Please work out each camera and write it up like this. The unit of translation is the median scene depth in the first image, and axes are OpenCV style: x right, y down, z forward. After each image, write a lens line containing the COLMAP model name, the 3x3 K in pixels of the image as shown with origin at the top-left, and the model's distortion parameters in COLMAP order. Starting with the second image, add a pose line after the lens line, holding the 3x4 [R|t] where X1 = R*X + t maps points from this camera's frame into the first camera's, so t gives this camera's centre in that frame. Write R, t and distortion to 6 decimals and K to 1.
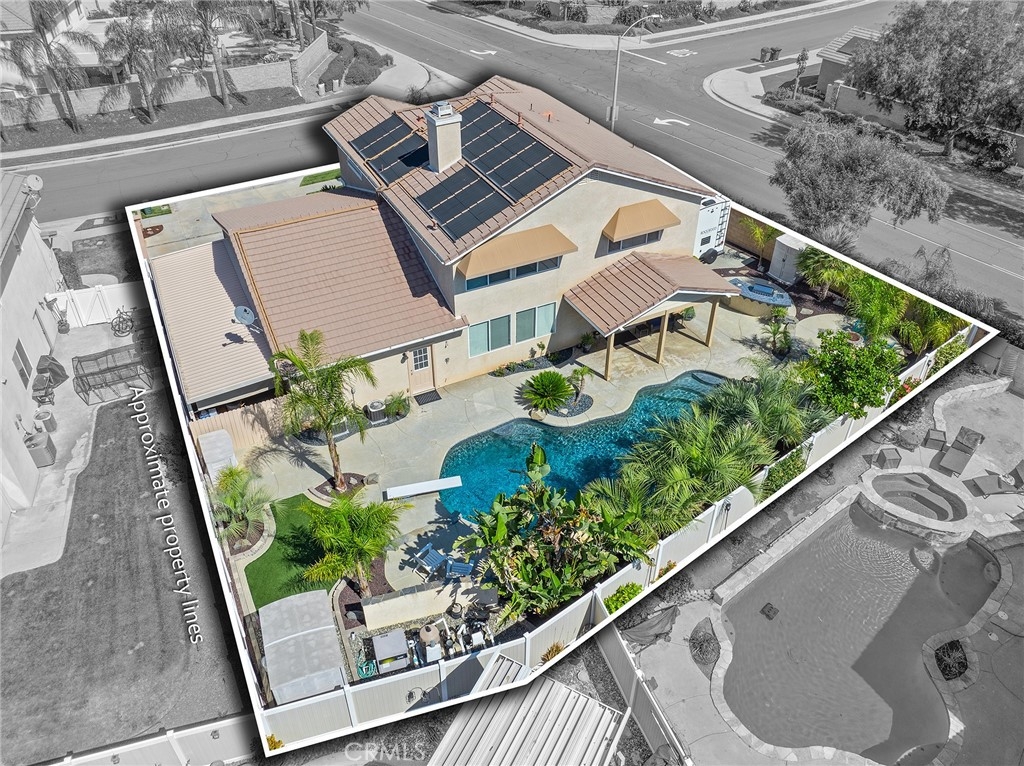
lens RADIAL K [[762.7, 0, 504.3], [0, 762.7, 378.0], [0, 0, 1]] dist [-0.006137, -0.022316]
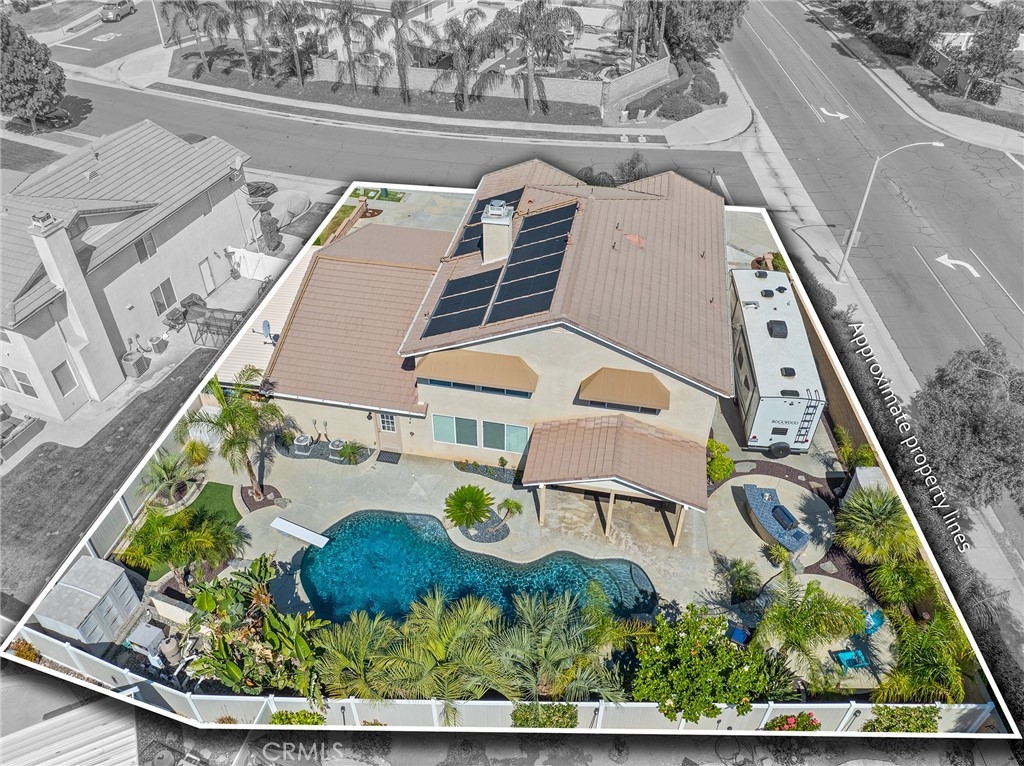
lens RADIAL K [[762.7, 0, 505.4], [0, 762.7, 383.5], [0, 0, 1]] dist [-0.006137, -0.022316]
pose [[0.785674, 0.407719, -0.465275, 0.472833], [-0.382441, 0.911268, 0.152741, -0.287393], [0.486266, 0.057935, 0.871888, 0.129304]]
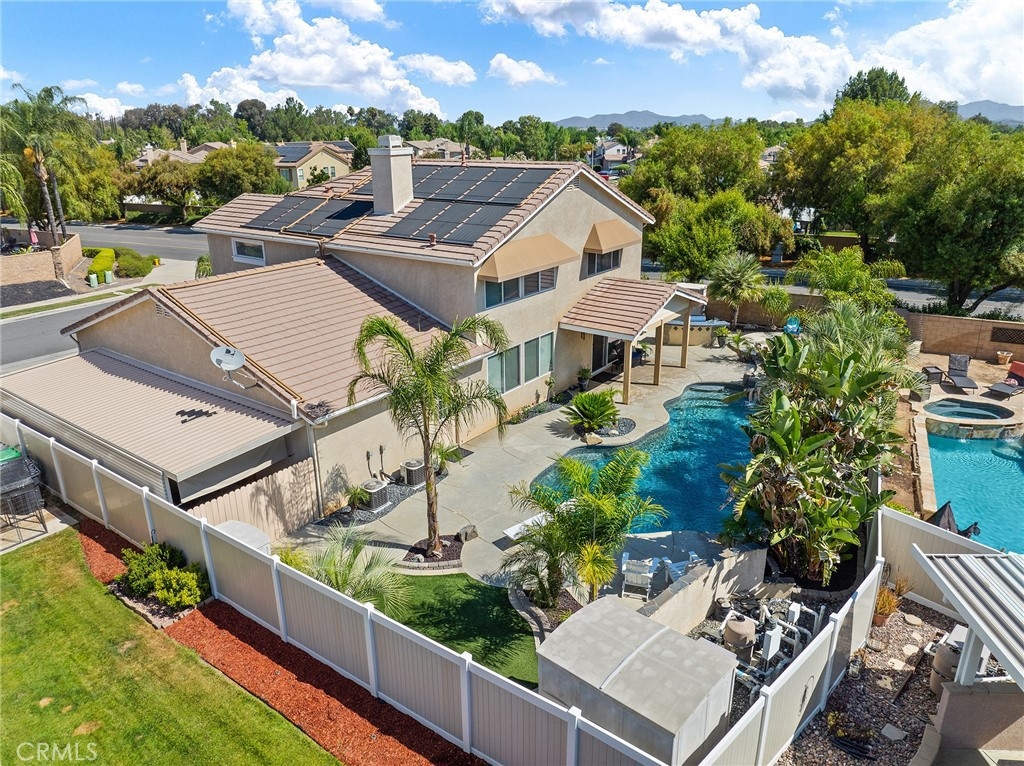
lens RADIAL K [[719.1, 0, 514.8], [0, 719.1, 393.8], [0, 0, 1]] dist [-0.022470, -0.001575]
pose [[0.889501, -0.163302, 0.426755, -0.343061], [0.288692, 0.924784, -0.247853, 0.163475], [-0.354181, 0.343667, 0.869741, 0.301695]]
